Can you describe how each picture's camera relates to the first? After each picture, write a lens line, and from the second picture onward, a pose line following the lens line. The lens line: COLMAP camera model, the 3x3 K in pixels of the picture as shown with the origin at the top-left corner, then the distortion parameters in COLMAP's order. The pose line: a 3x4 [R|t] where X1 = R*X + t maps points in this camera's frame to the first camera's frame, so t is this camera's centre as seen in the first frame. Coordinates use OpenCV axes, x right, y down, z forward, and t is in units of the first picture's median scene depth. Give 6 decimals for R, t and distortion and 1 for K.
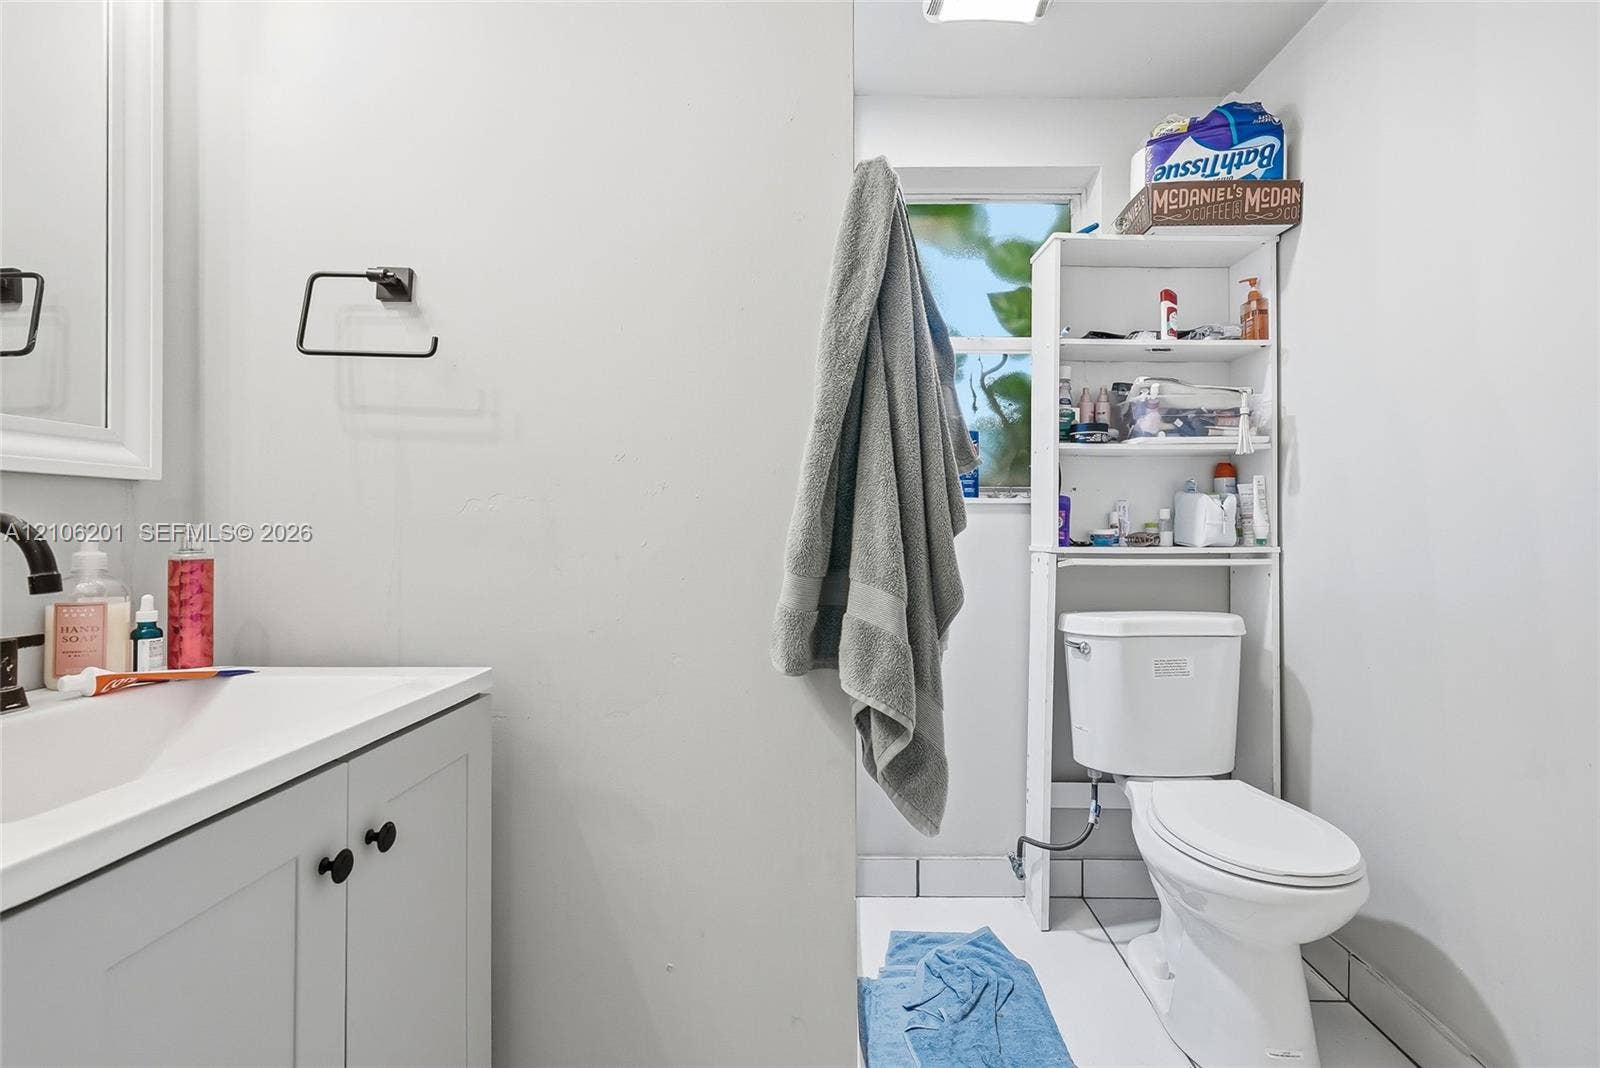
lens RADIAL K [[734.6, 0, 801.7], [0, 734.6, 526.0], [0, 0, 1]] dist [0.009572, -0.004625]
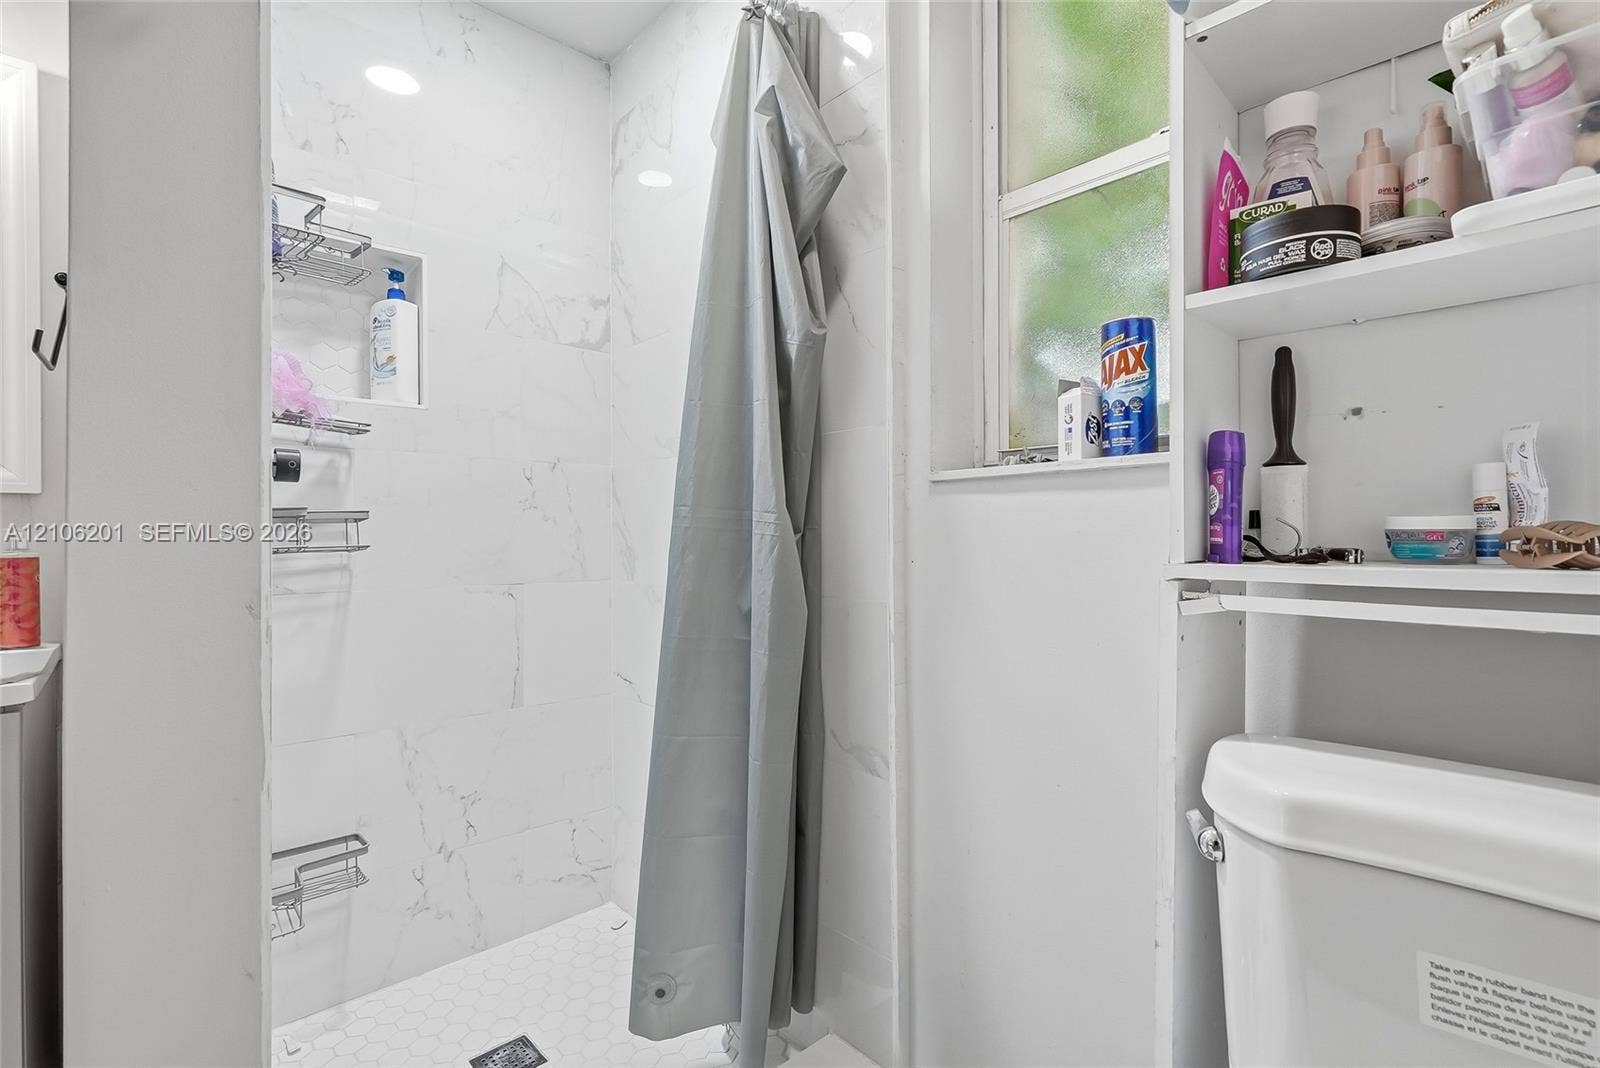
lens RADIAL K [[734.6, 0, 794.3], [0, 734.6, 537.1], [0, 0, 1]] dist [0.009572, -0.004625]
pose [[0.691404, -0.005625, -0.722447, 0.449591], [0.009886, 0.999950, 0.001676, 0.011322], [0.722401, -0.008300, 0.691424, 0.535660]]
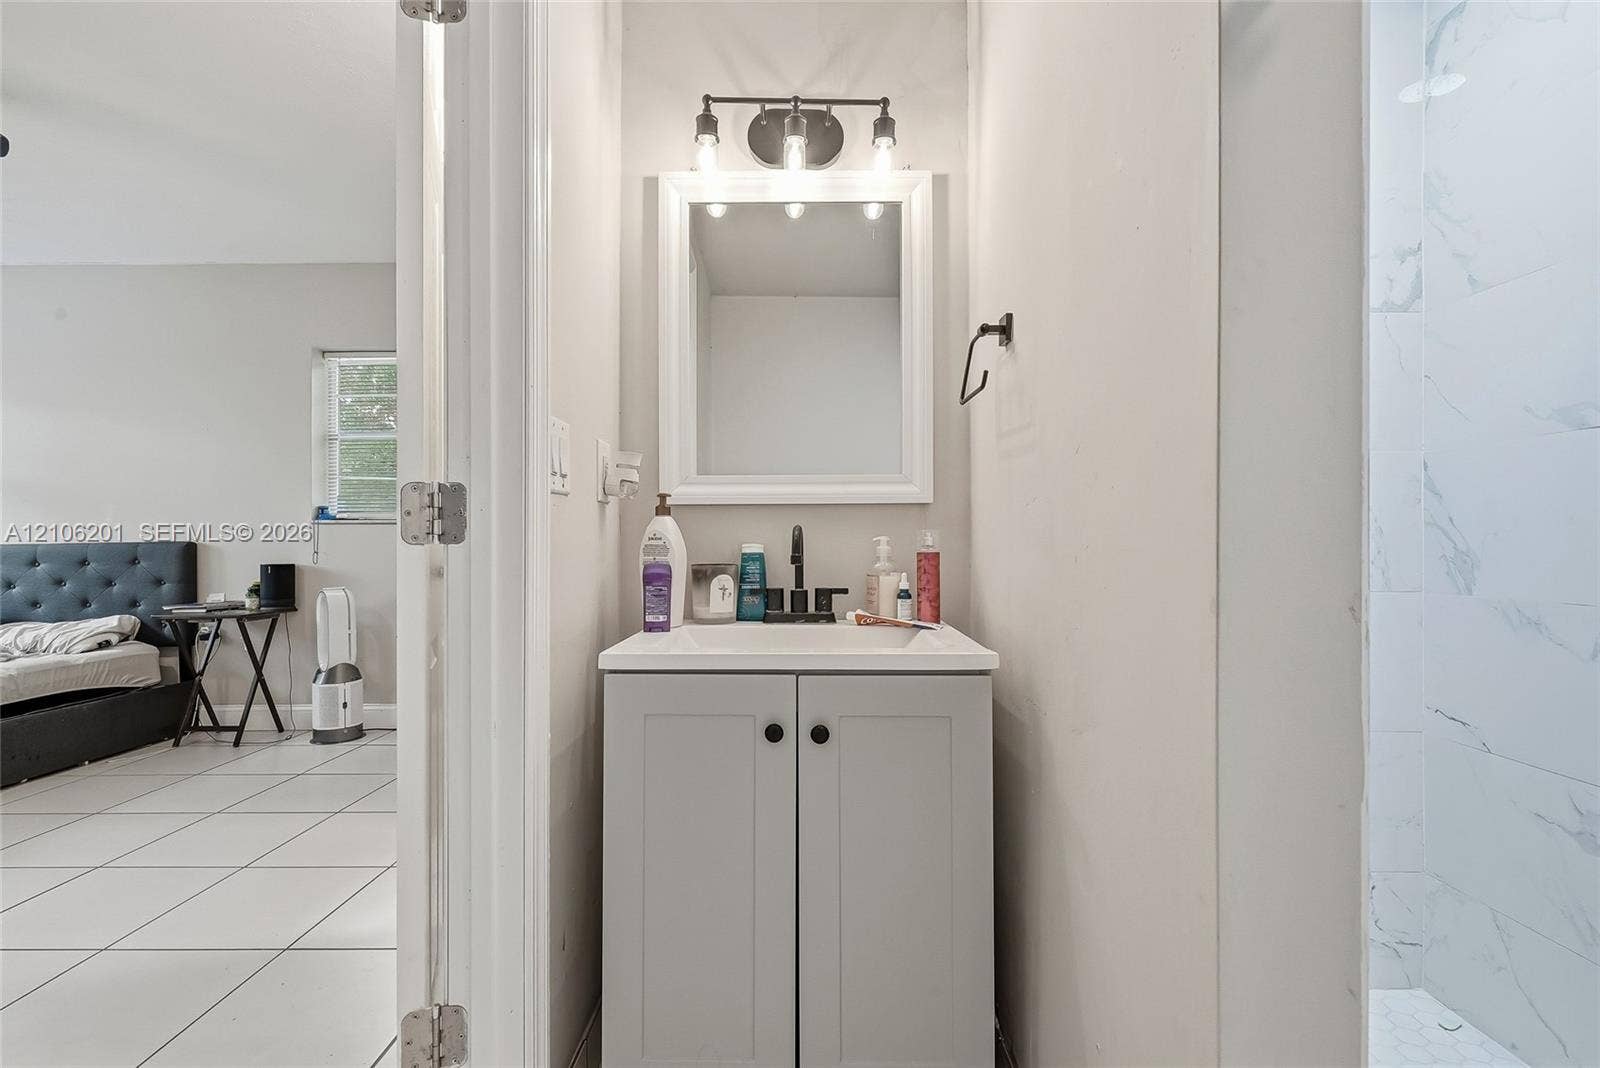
lens RADIAL K [[734.6, 0, 797.7], [0, 734.6, 542.7], [0, 0, 1]] dist [0.009572, -0.004625]
pose [[0.012718, 0.000437, -0.999919, 0.357522], [0.003028, 0.999995, 0.000475, 0.011577], [0.999915, -0.003034, 0.012717, 0.348971]]
